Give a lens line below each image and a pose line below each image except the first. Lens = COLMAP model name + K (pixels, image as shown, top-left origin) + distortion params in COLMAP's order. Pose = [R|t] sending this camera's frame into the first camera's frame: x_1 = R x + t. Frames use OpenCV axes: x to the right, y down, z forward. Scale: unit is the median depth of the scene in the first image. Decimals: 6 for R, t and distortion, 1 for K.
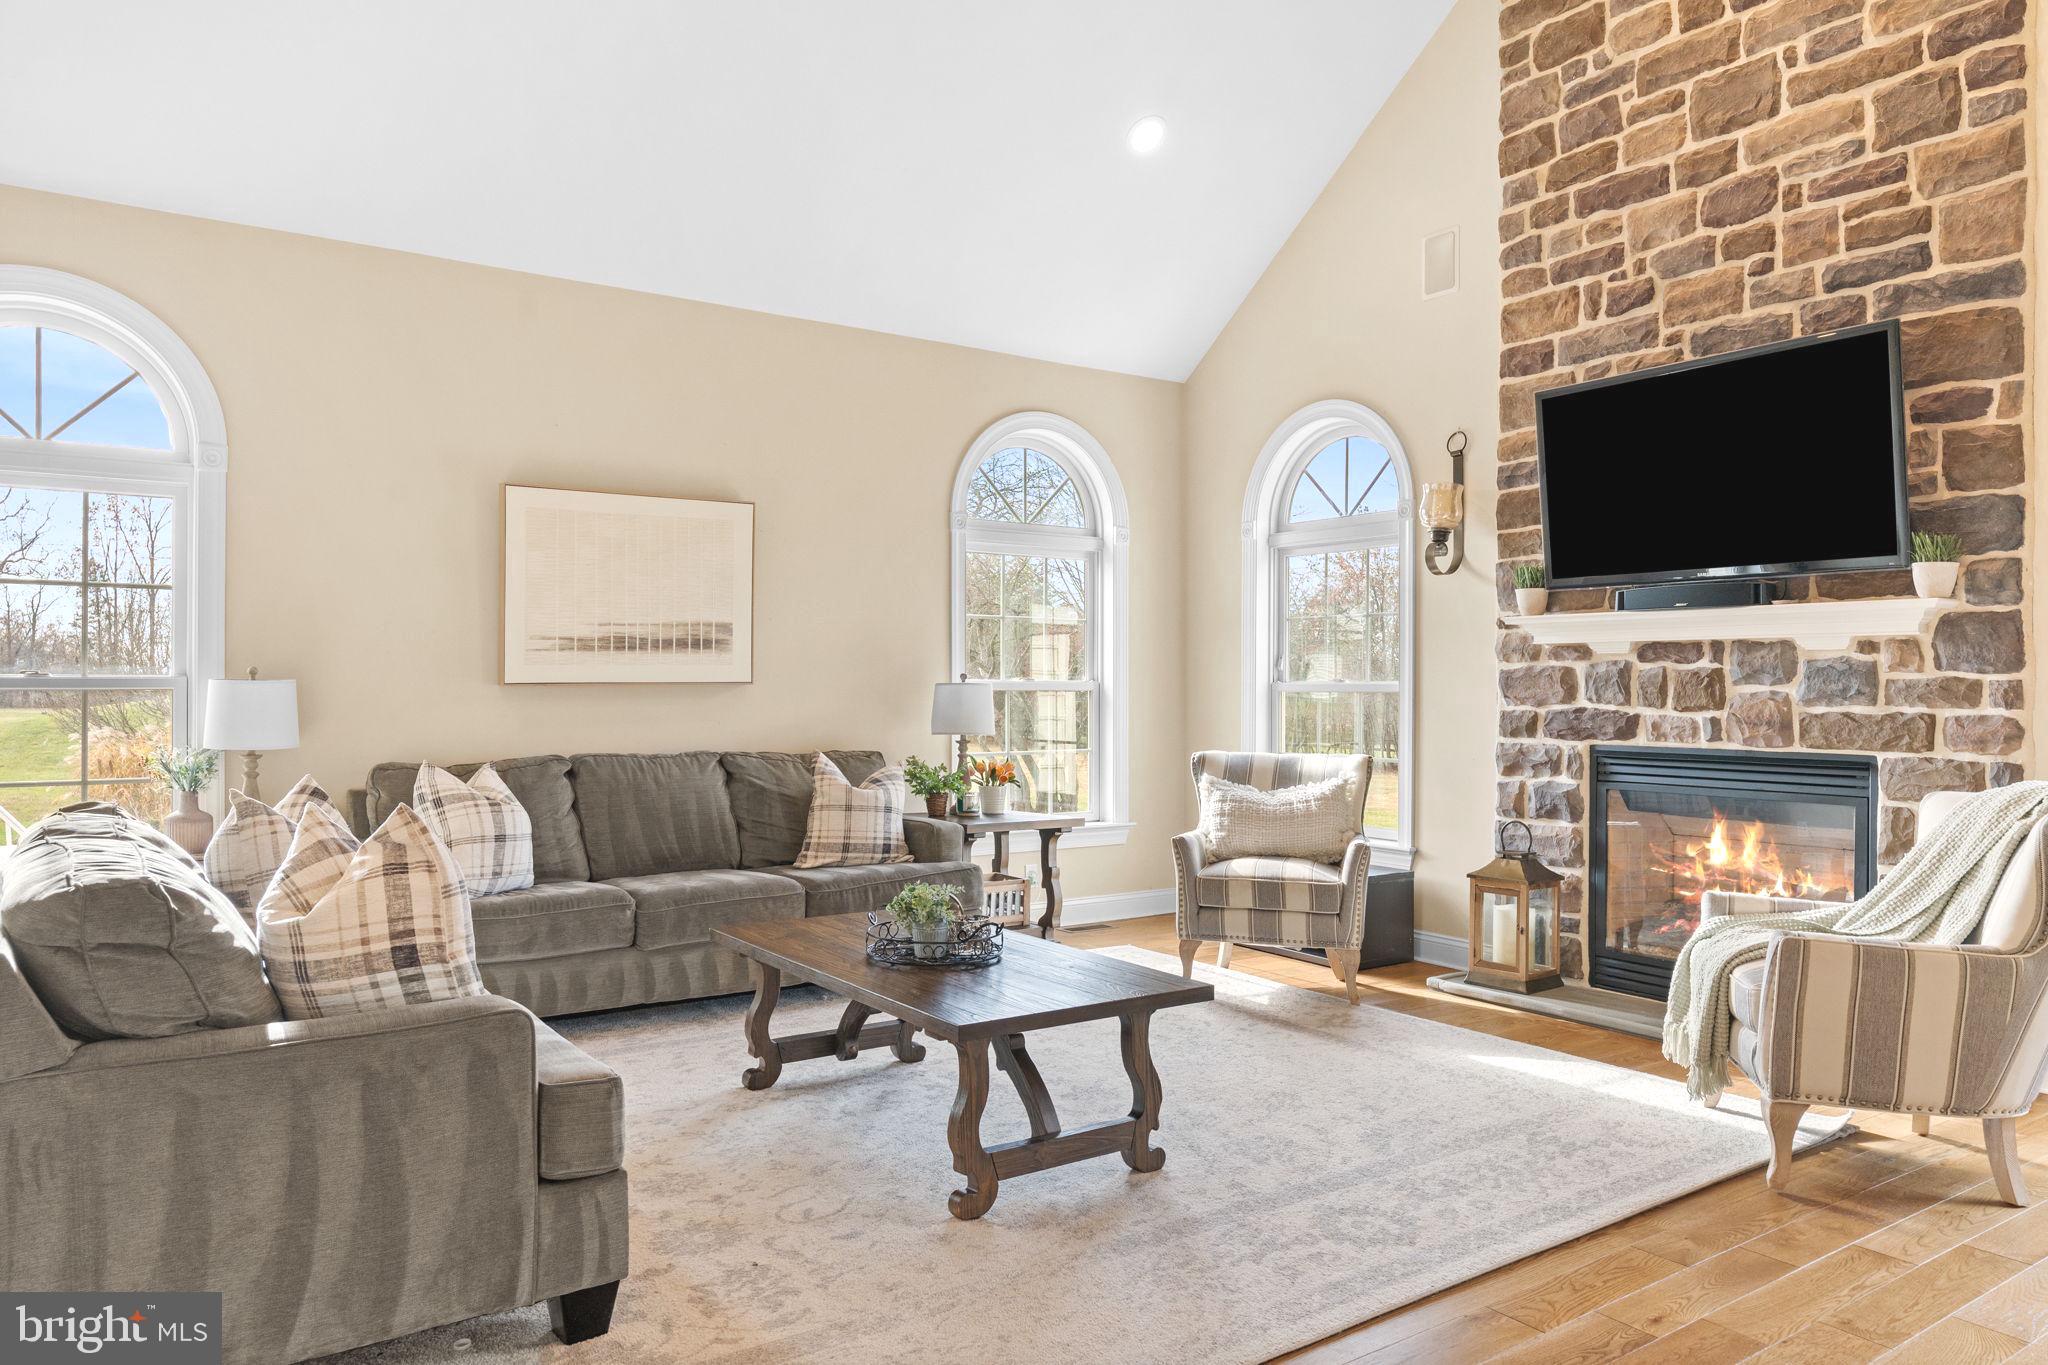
lens RADIAL K [[1359.7, 0, 990.3], [0, 1359.7, 681.0], [0, 0, 1]] dist [0.001230, -0.000603]
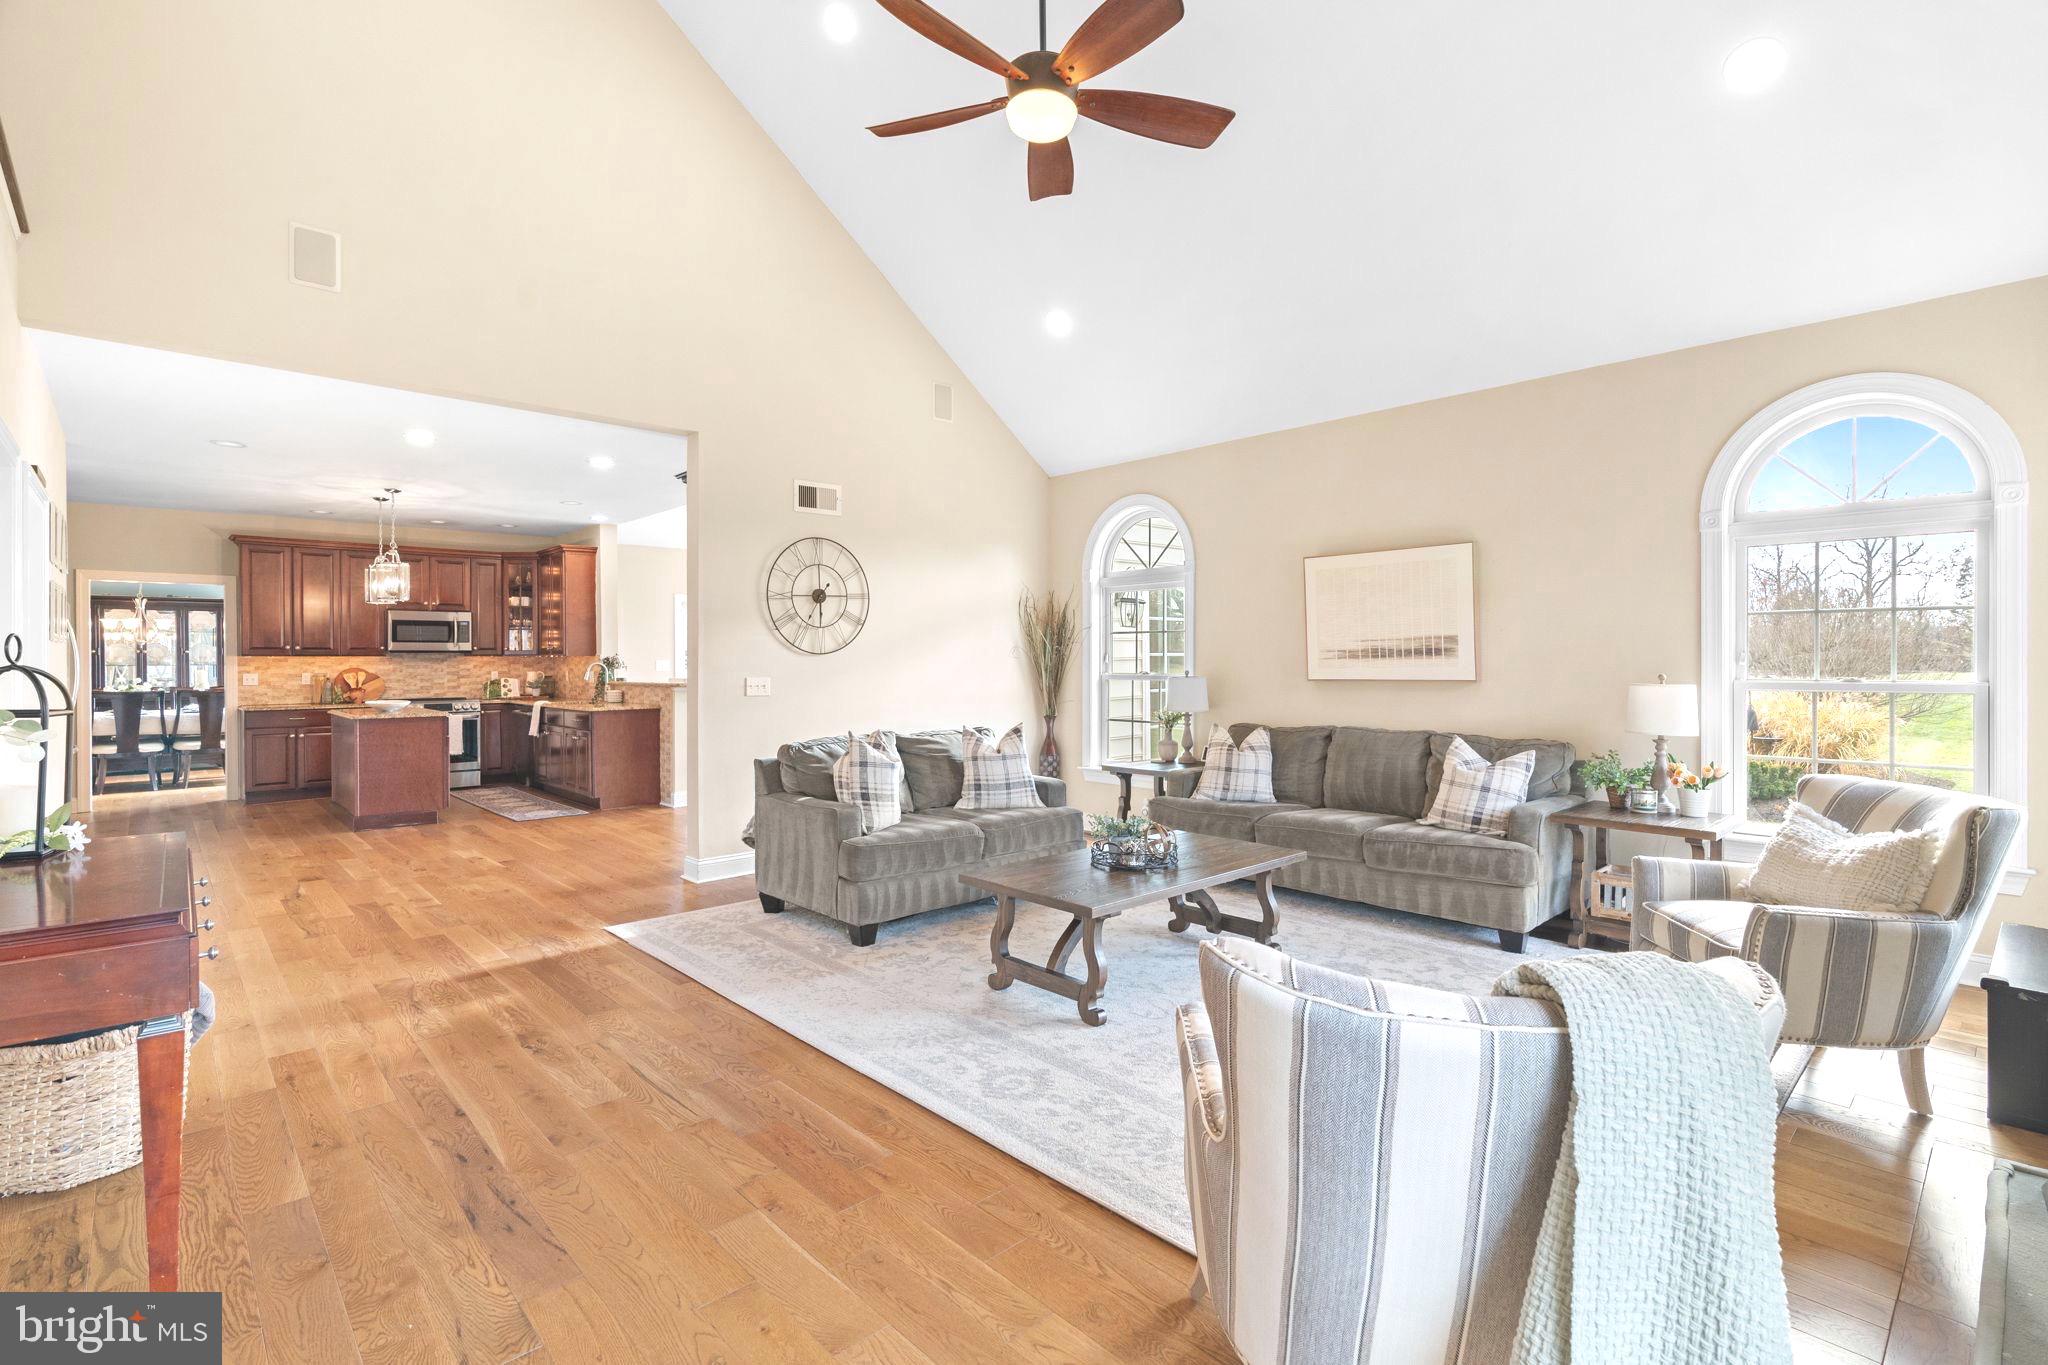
lens RADIAL K [[949.4, 0, 1034.3], [0, 949.4, 668.6], [0, 0, 1]] dist [-0.007874, 0.002085]
pose [[0.163201, 0.007627, -0.986563, 0.773807], [0.007980, 0.999927, 0.009051, -0.026120], [0.986561, -0.009350, 0.163129, 0.531921]]
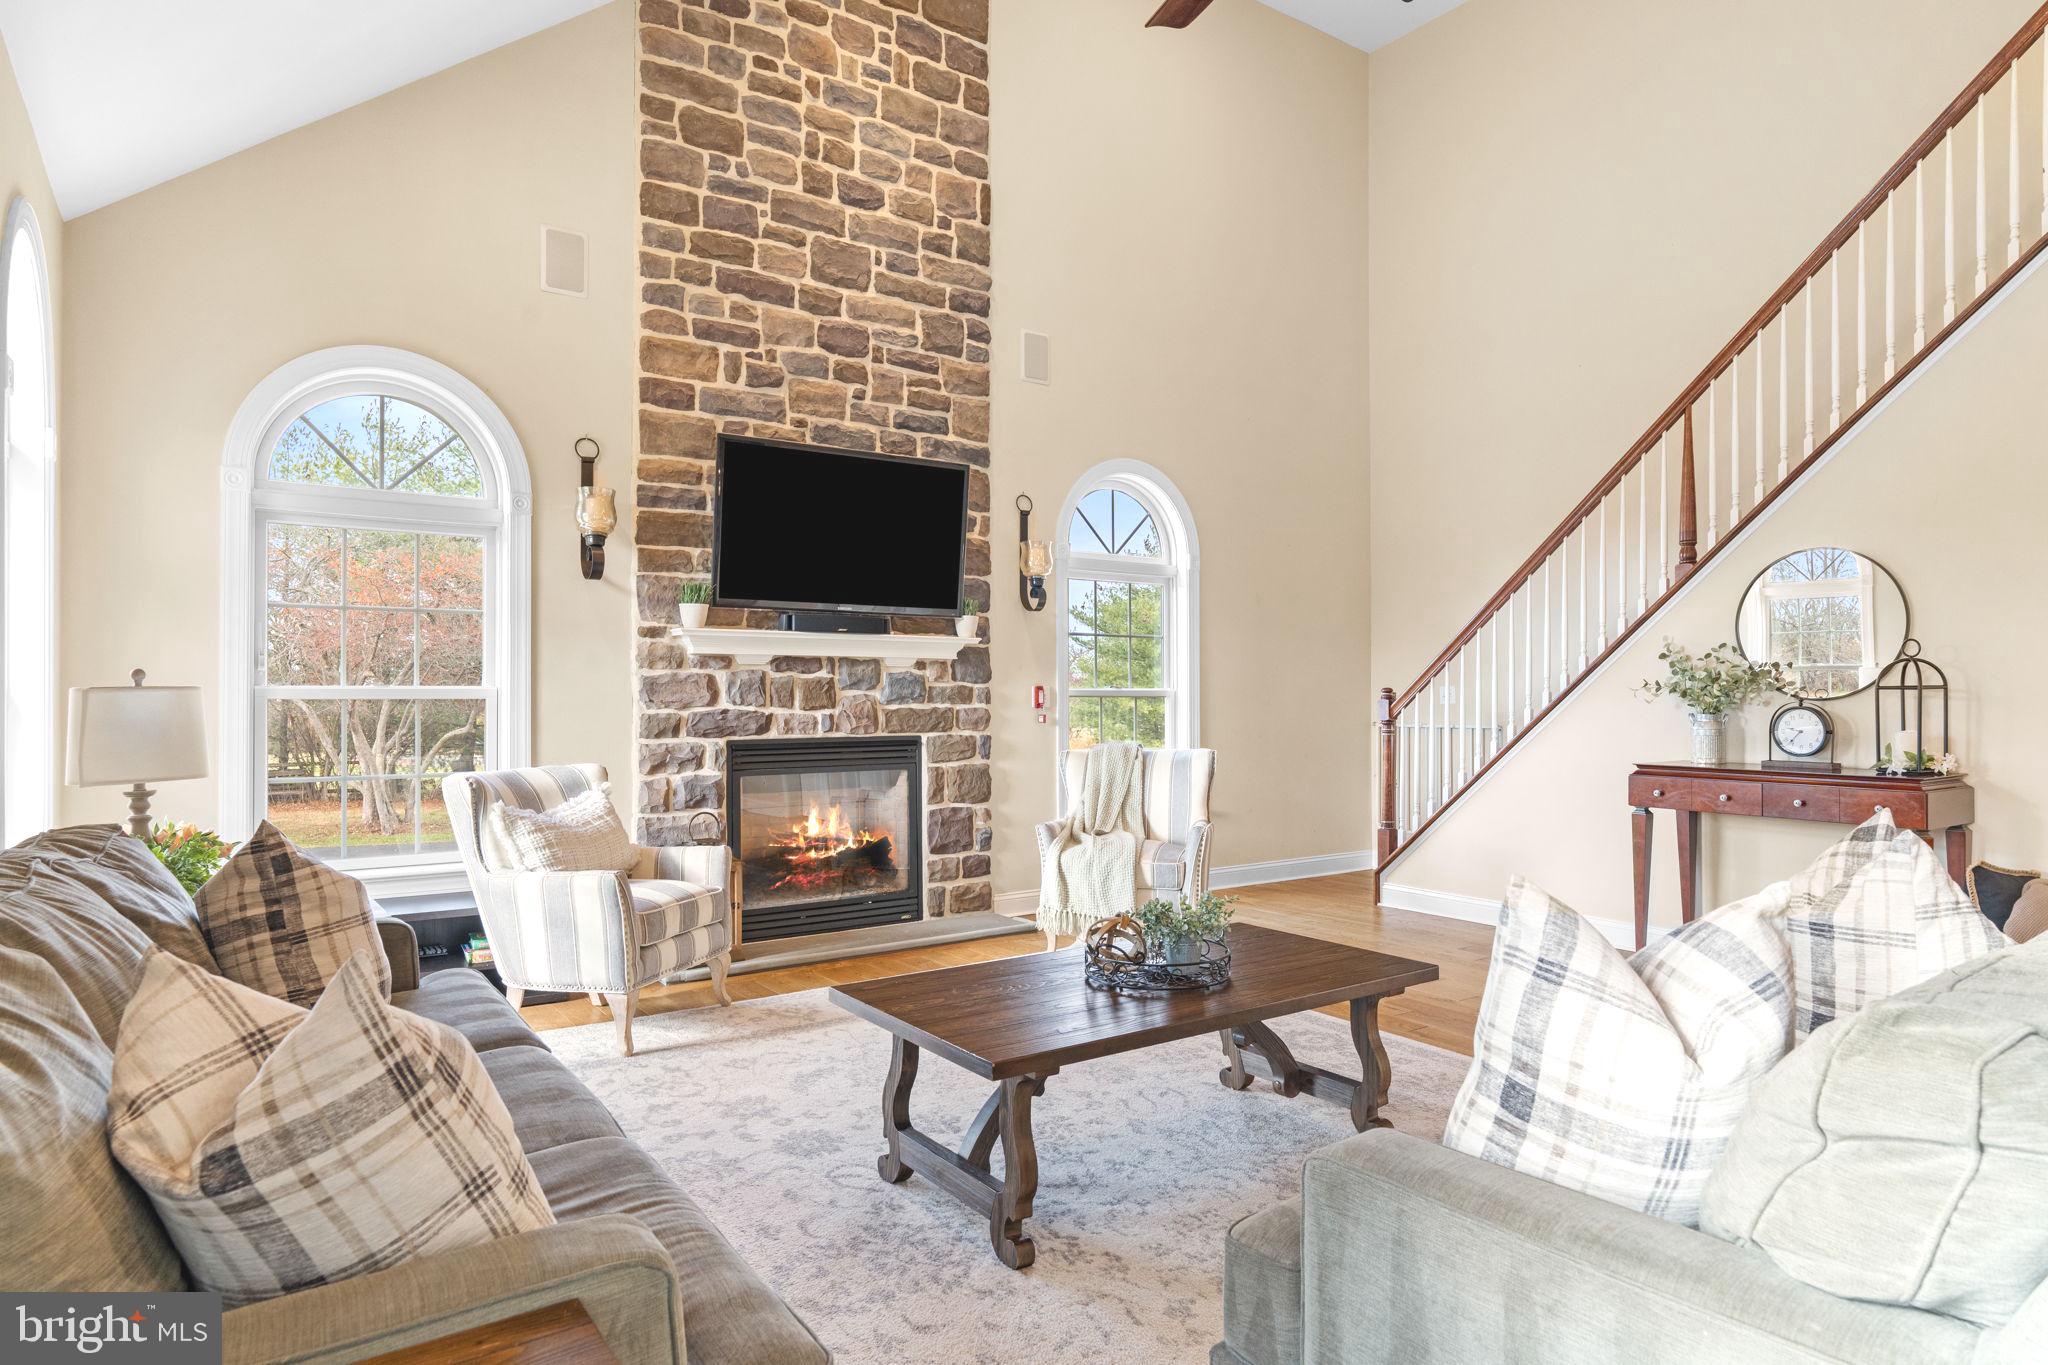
lens RADIAL K [[1162.5, 0, 1025.0], [0, 1162.5, 679.8], [0, 0, 1]] dist [-0.002037, 0.000411]
pose [[-0.023146, 0.007325, 0.999705, -0.617920], [-0.004881, 0.999960, -0.007440, 0.000247], [-0.999720, -0.005052, -0.023109, 0.822257]]
